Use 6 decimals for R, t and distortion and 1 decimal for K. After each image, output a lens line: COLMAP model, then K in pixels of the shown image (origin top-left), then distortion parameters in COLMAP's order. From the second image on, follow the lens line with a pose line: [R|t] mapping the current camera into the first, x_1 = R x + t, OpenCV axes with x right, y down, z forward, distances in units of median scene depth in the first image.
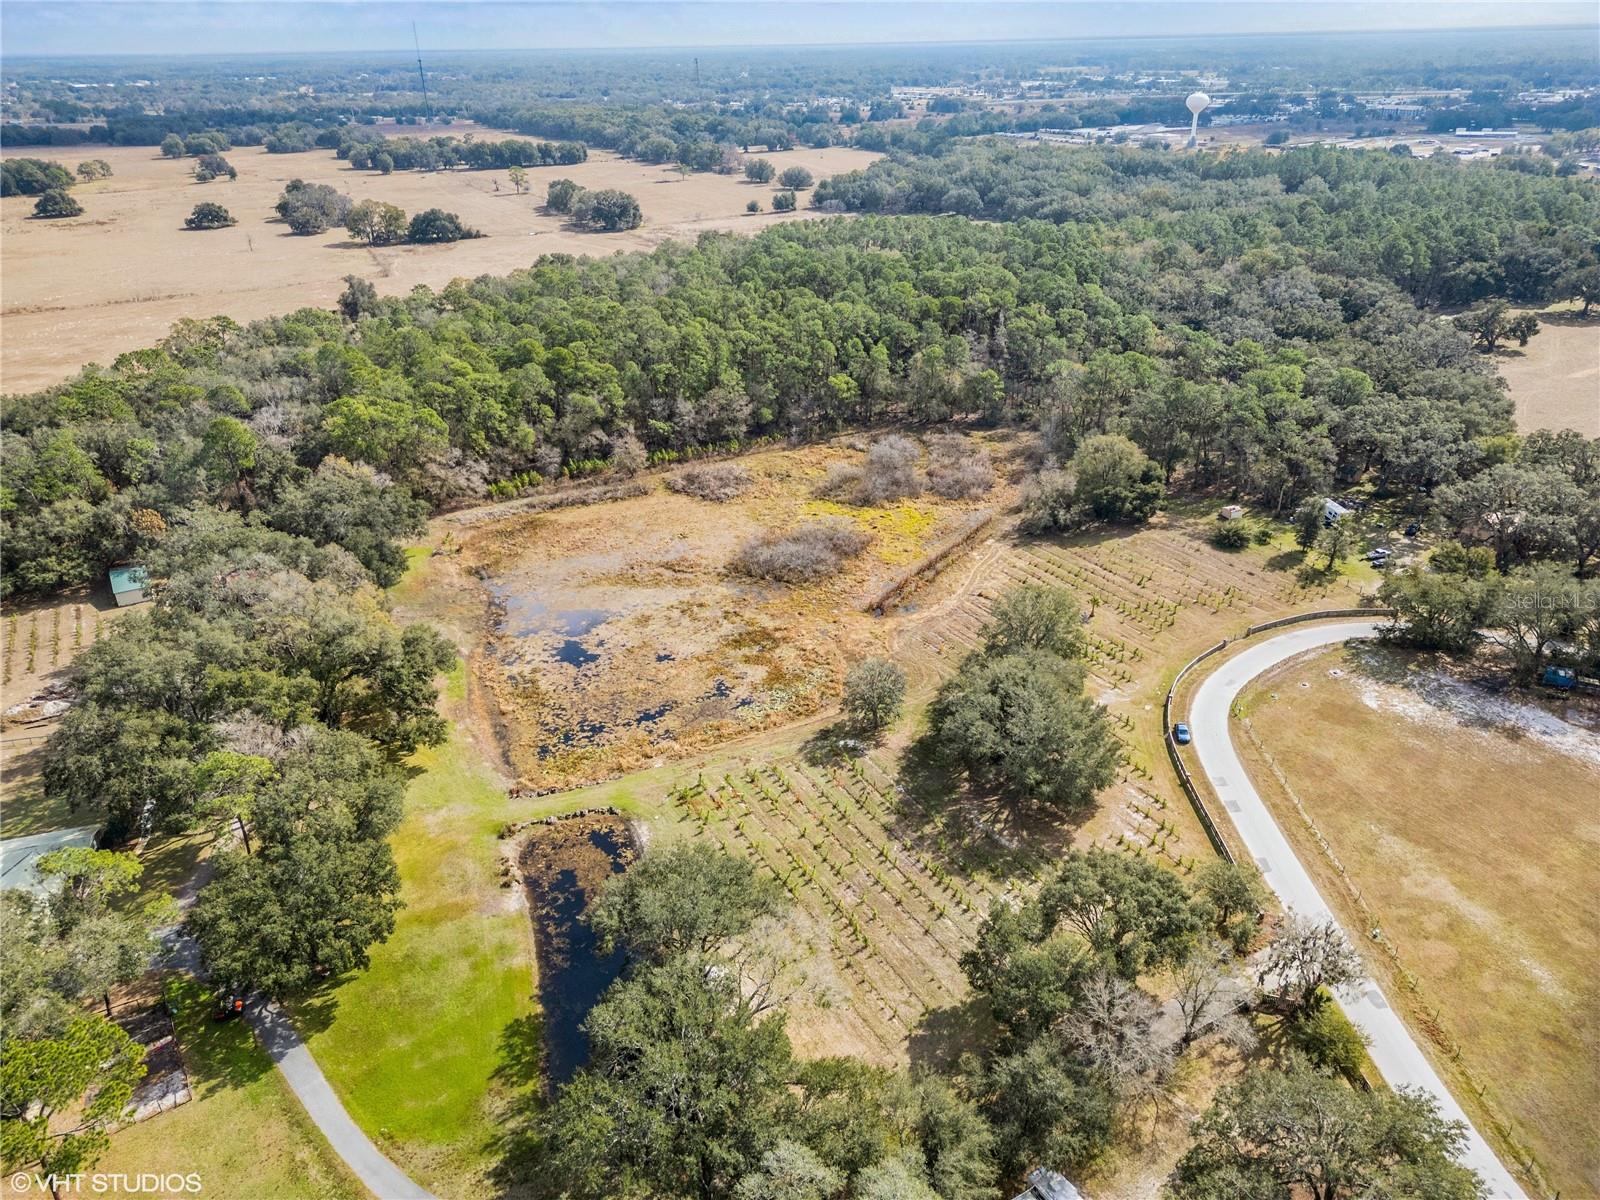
lens RADIAL K [[1114.8, 0, 801.6], [0, 1114.8, 607.5], [0, 0, 1]] dist [0.067665, -0.055822]
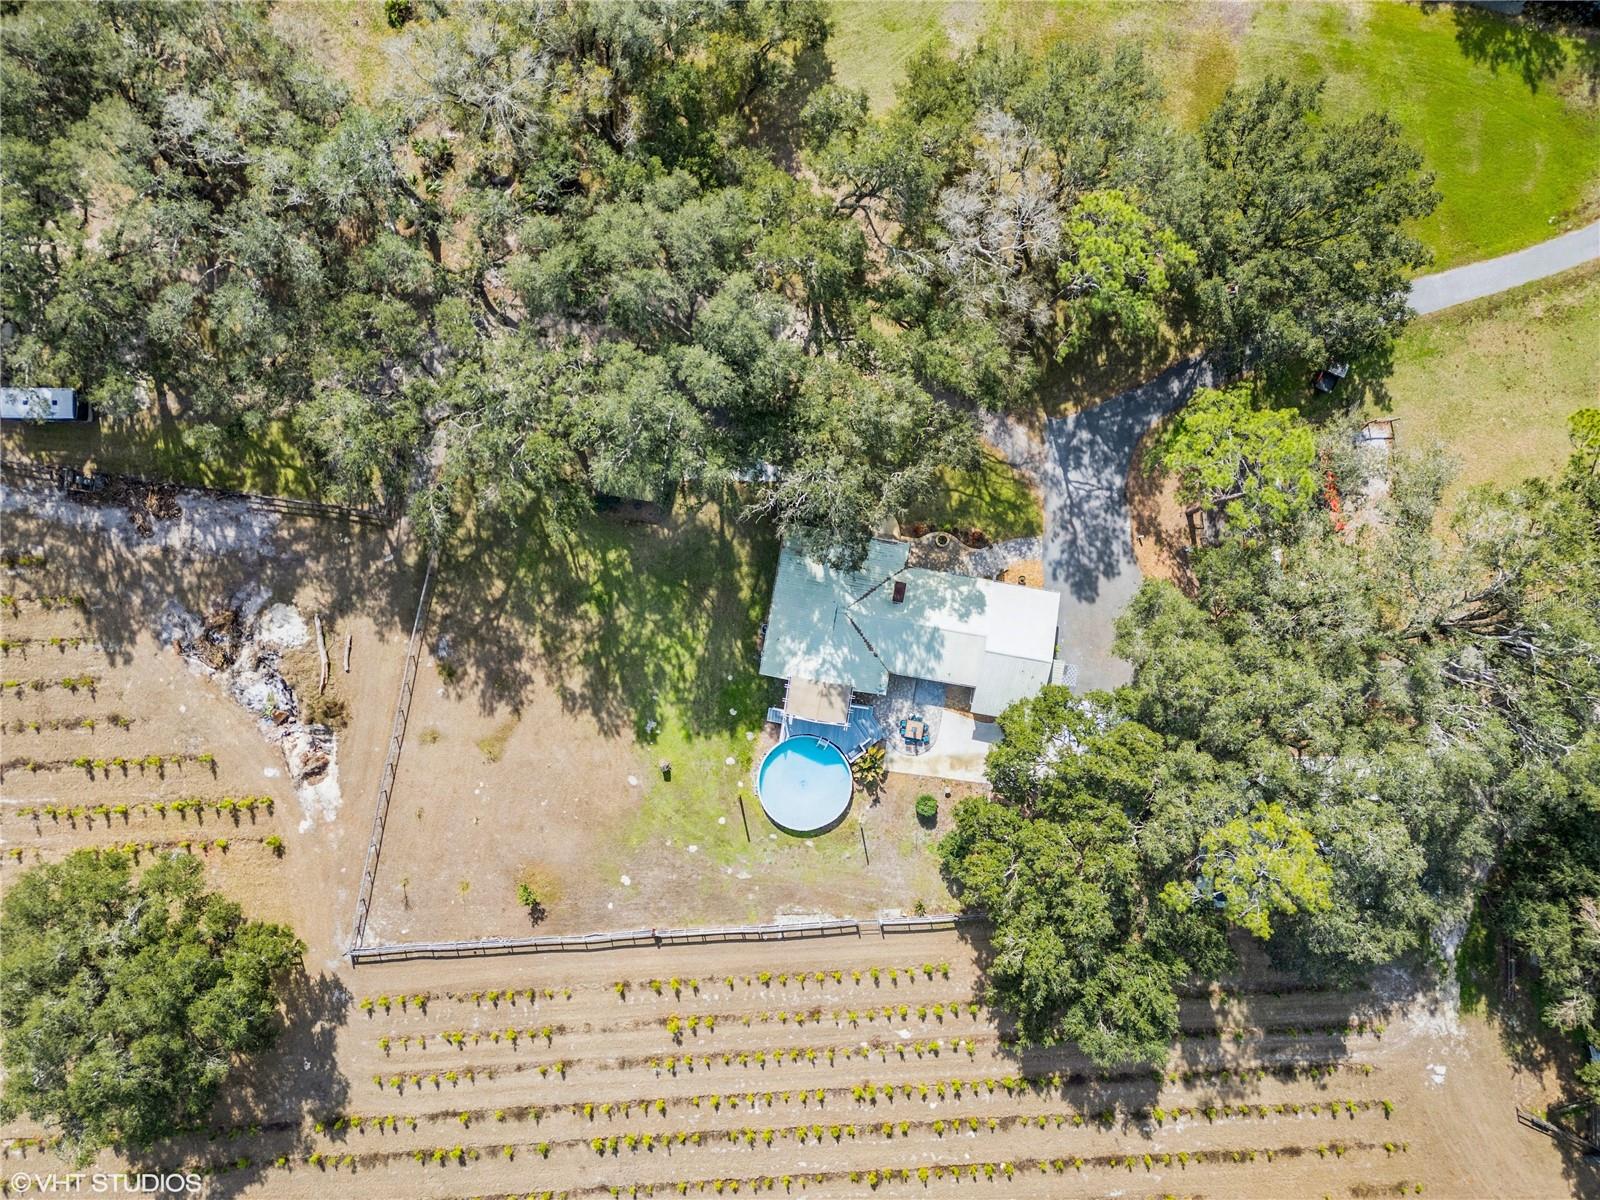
lens RADIAL K [[1114.8, 0, 805.4], [0, 1114.8, 600.7], [0, 0, 1]] dist [0.067665, -0.055822]
pose [[0.453590, -0.891066, -0.016058, -0.434880], [0.393658, 0.184159, 0.900621, -0.237423], [-0.799556, -0.414834, 0.434308, 0.483915]]
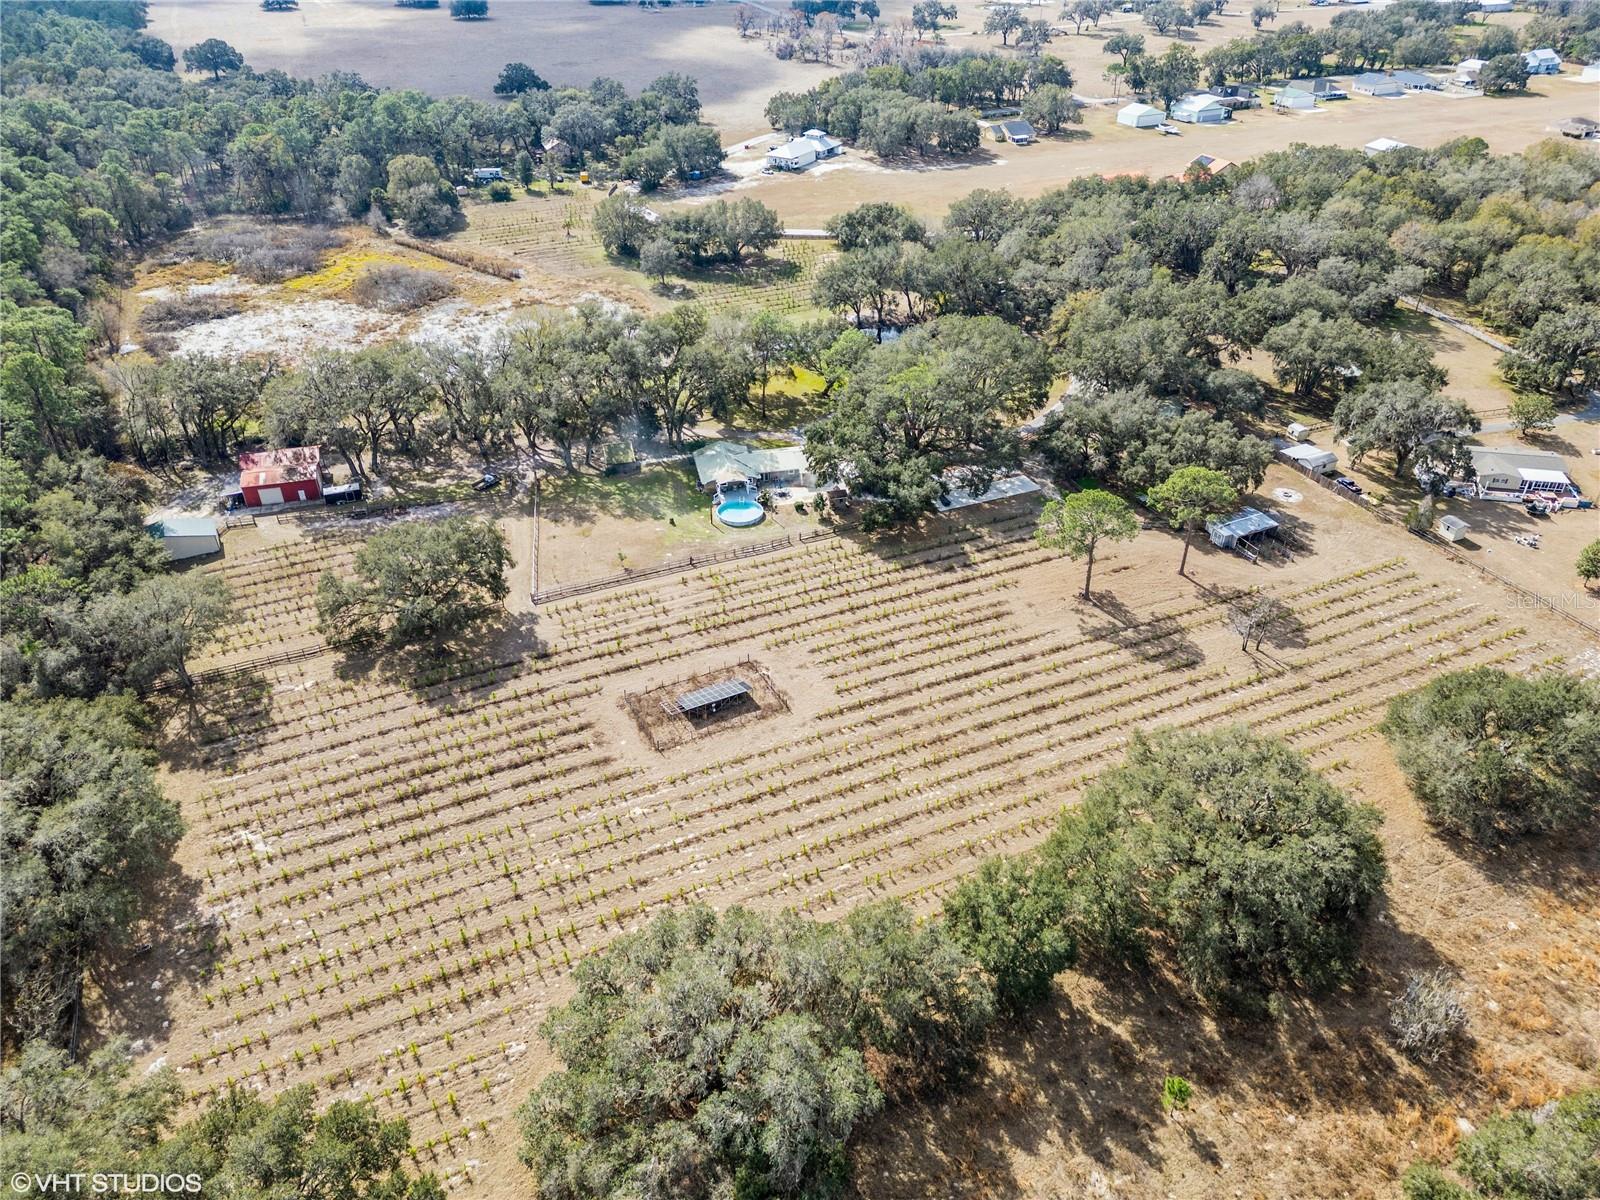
lens RADIAL K [[1114.8, 0, 798.5], [0, 1114.8, 601.1], [0, 0, 1]] dist [0.067665, -0.055822]
pose [[0.088454, -0.540061, 0.836965, -1.265066], [0.445370, 0.773032, 0.451739, -0.158353], [-0.890967, 0.332801, 0.308904, 0.354382]]
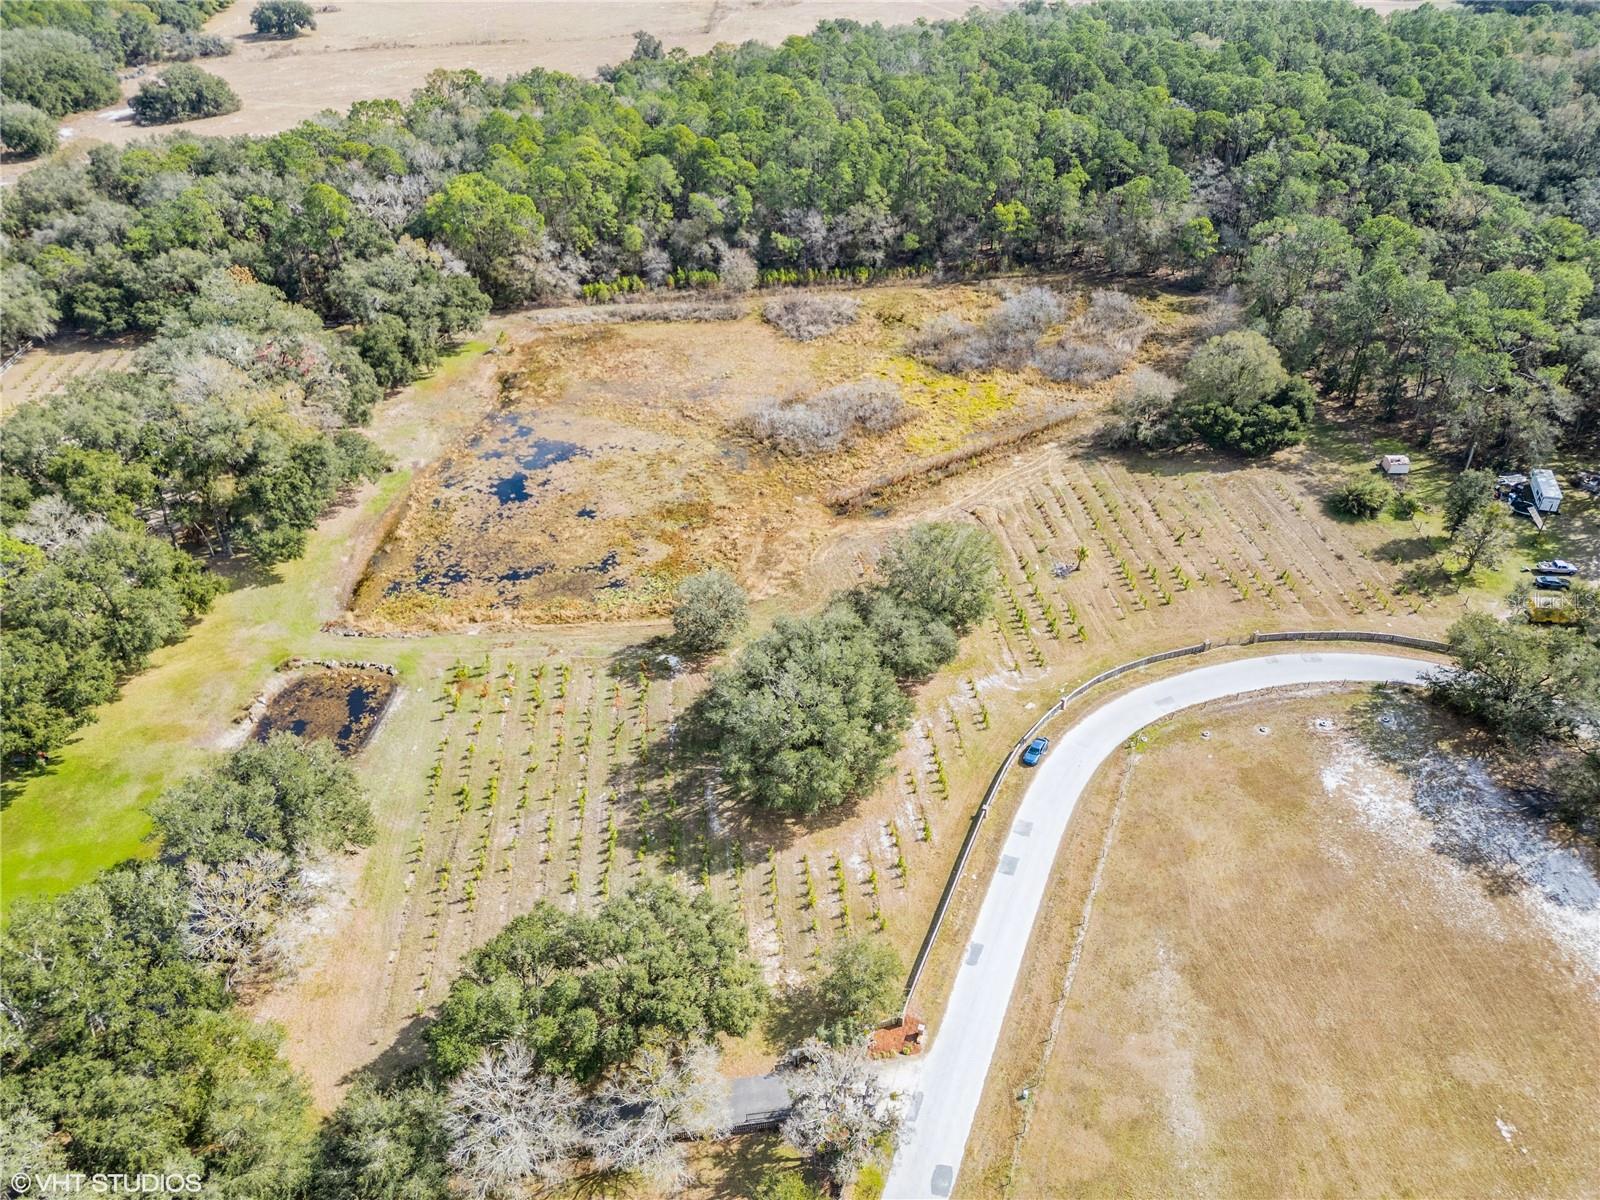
lens RADIAL K [[1114.8, 0, 803.1], [0, 1114.8, 606.0], [0, 0, 1]] dist [0.067665, -0.055822]
pose [[0.914738, 0.233723, -0.329587, 0.325035], [-0.169458, 0.962426, 0.212179, -0.096278], [0.366794, -0.138237, 0.919974, 0.178130]]
